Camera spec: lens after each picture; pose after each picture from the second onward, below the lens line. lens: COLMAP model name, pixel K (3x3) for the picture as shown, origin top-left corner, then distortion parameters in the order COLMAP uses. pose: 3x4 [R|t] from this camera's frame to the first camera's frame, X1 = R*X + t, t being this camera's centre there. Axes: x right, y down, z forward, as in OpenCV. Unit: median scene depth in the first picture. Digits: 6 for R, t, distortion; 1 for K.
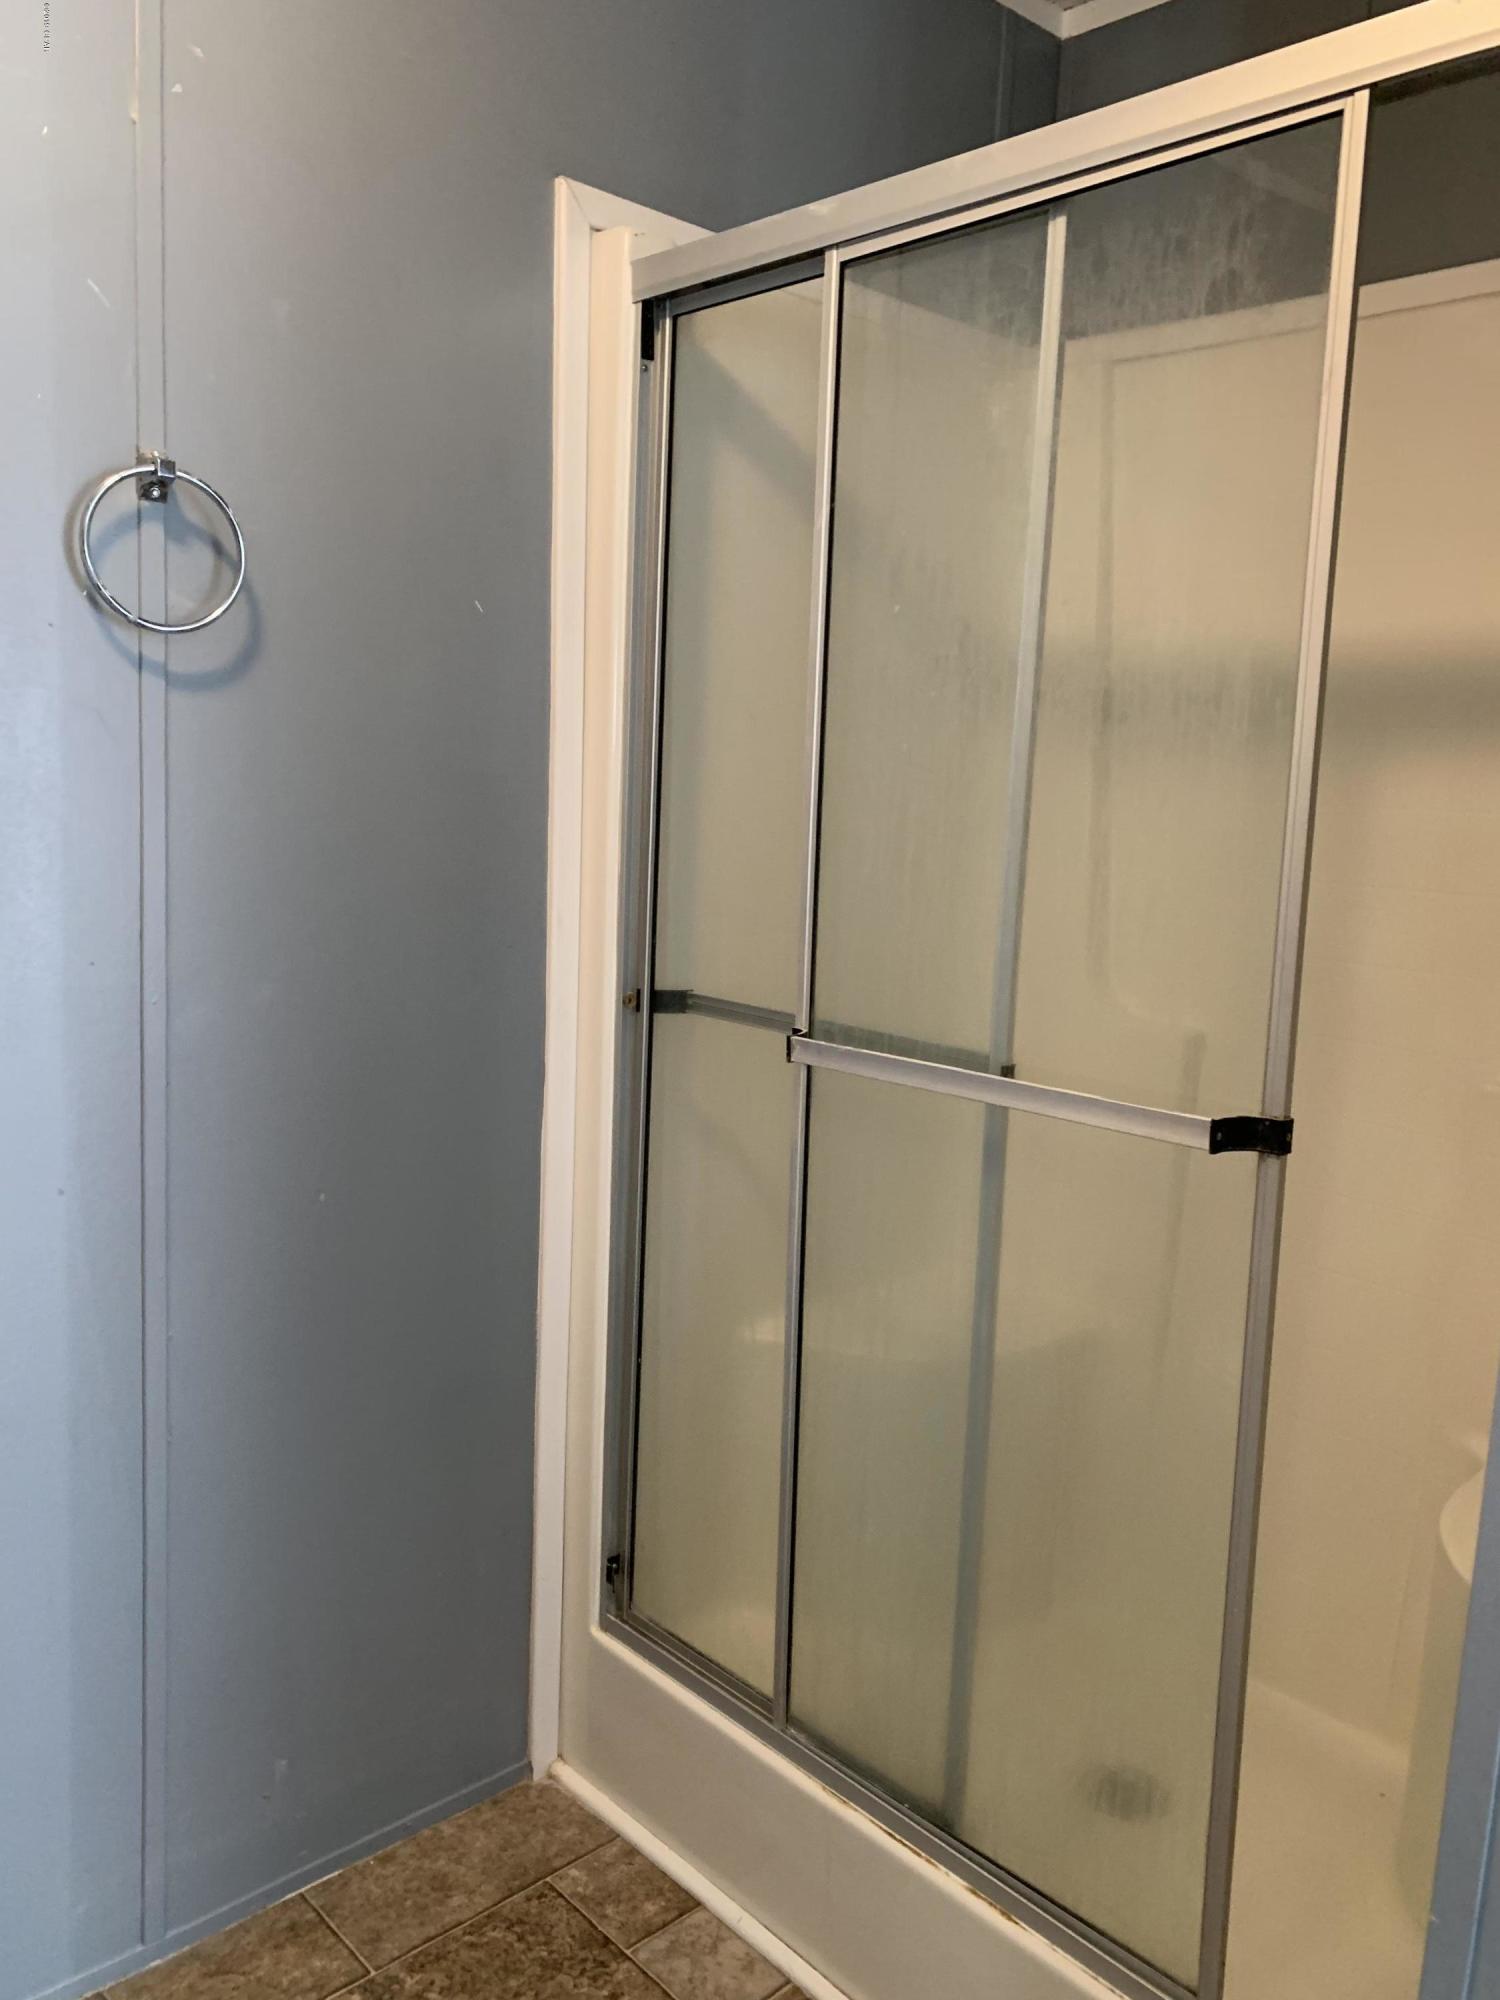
lens RADIAL K [[1520.2, 0, 753.5], [0, 1520.2, 994.8], [0, 0, 1]] dist [0.040907, -0.035163]
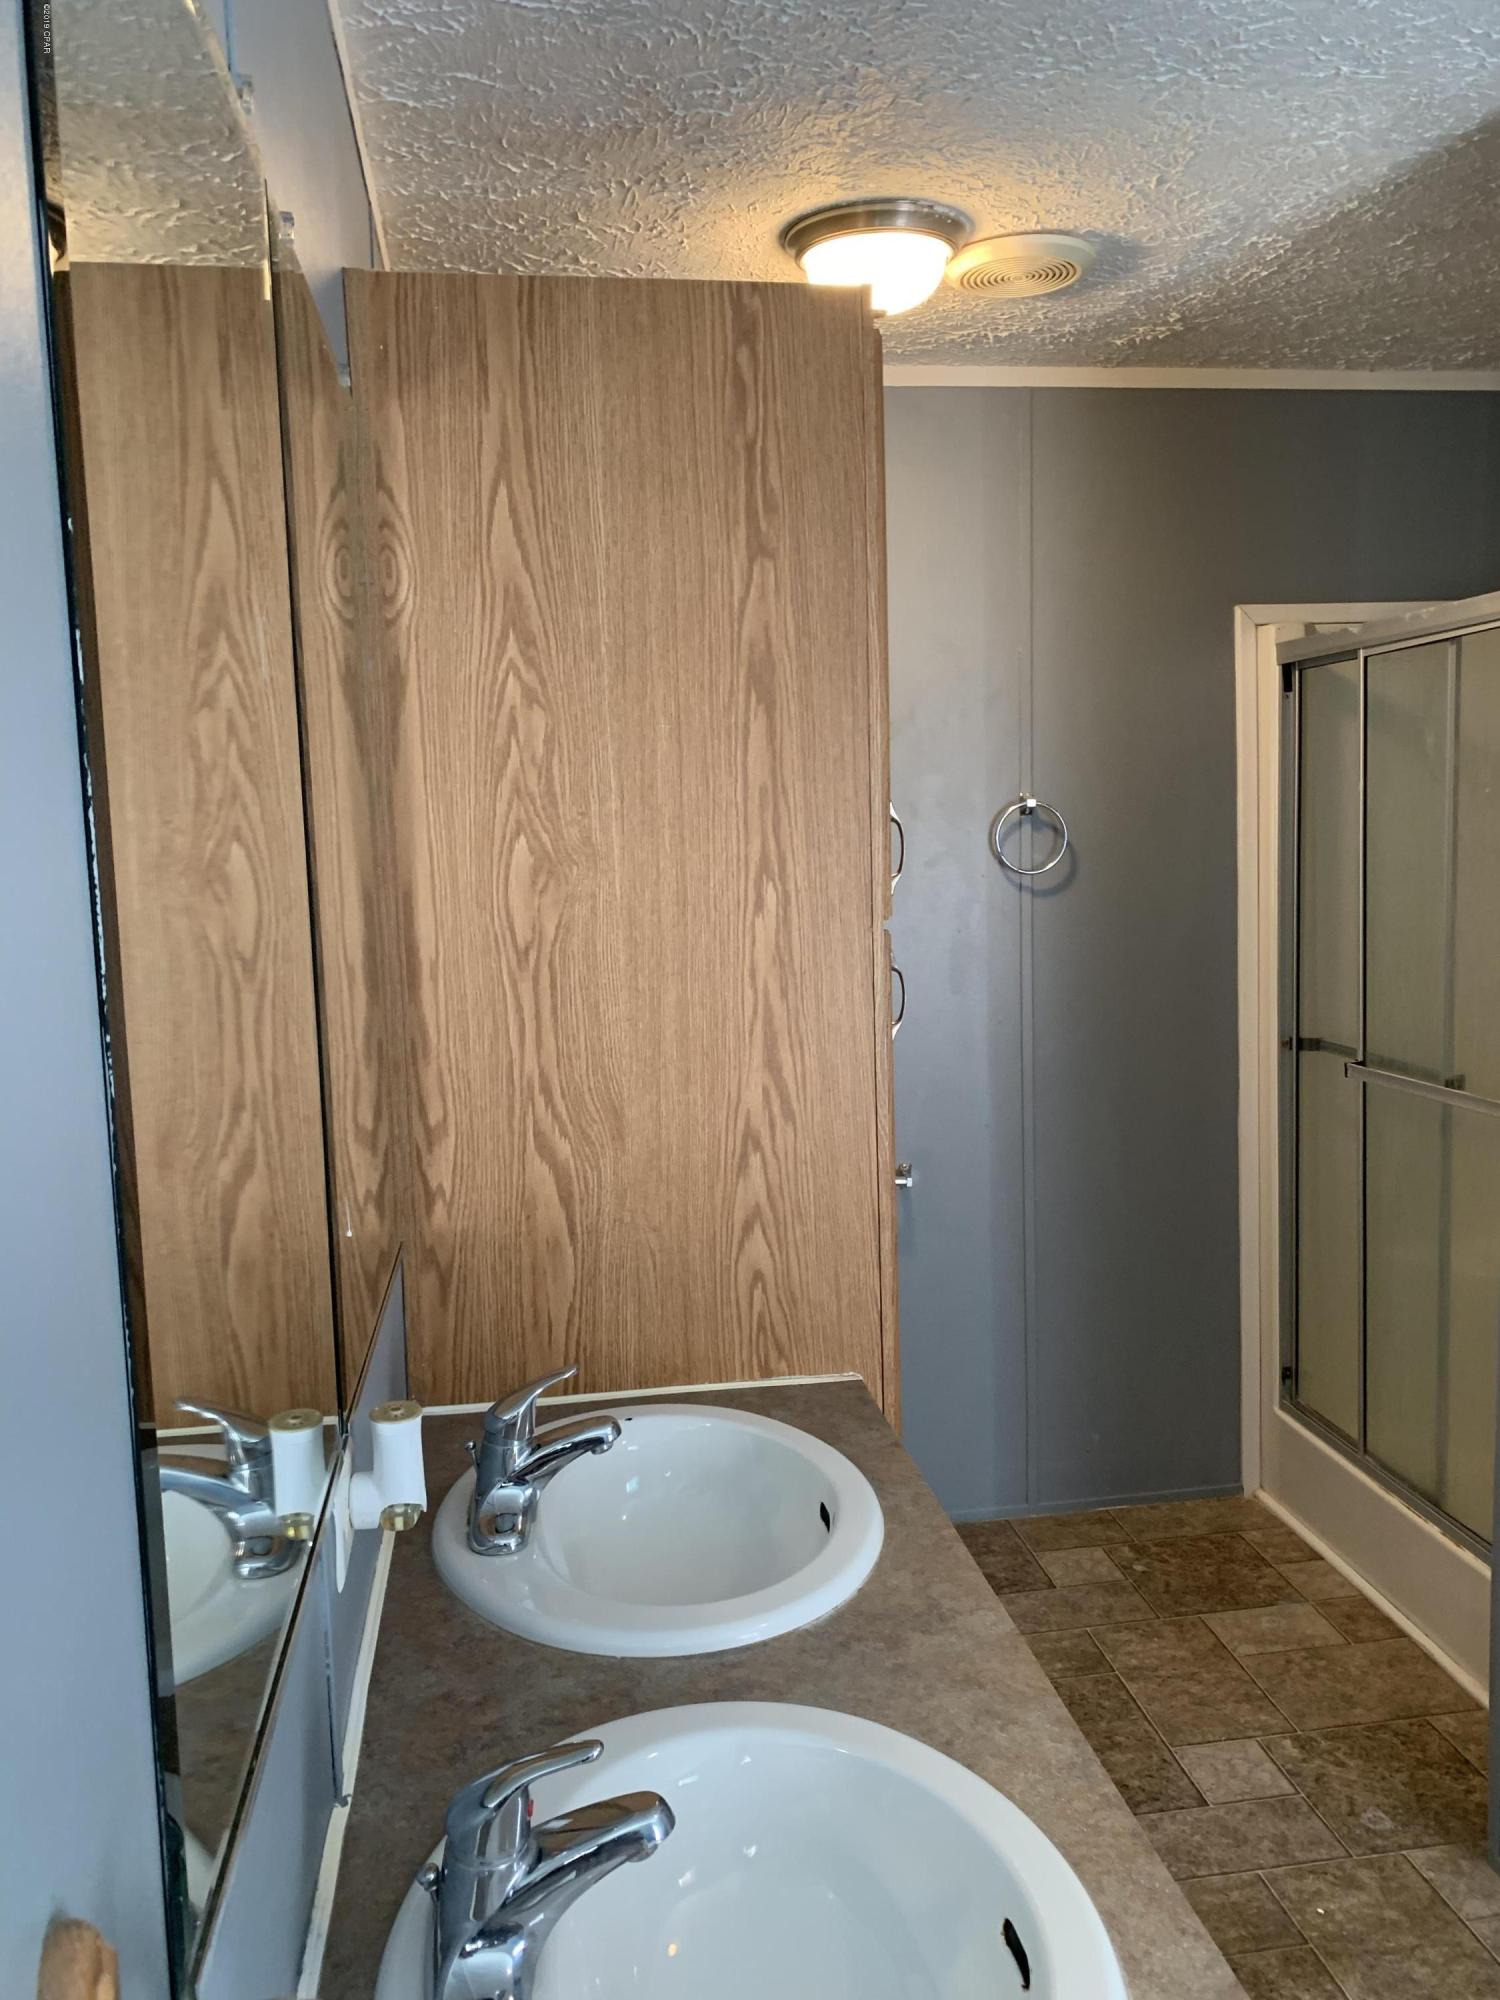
lens RADIAL K [[1520.2, 0, 741.5], [0, 1520.2, 1003.2], [0, 0, 1]] dist [0.040907, -0.035163]
pose [[0.814889, -0.004359, -0.579601, 0.464337], [-0.010051, 0.999715, -0.021650, 0.002144], [0.579530, 0.023468, 0.814613, -0.870610]]
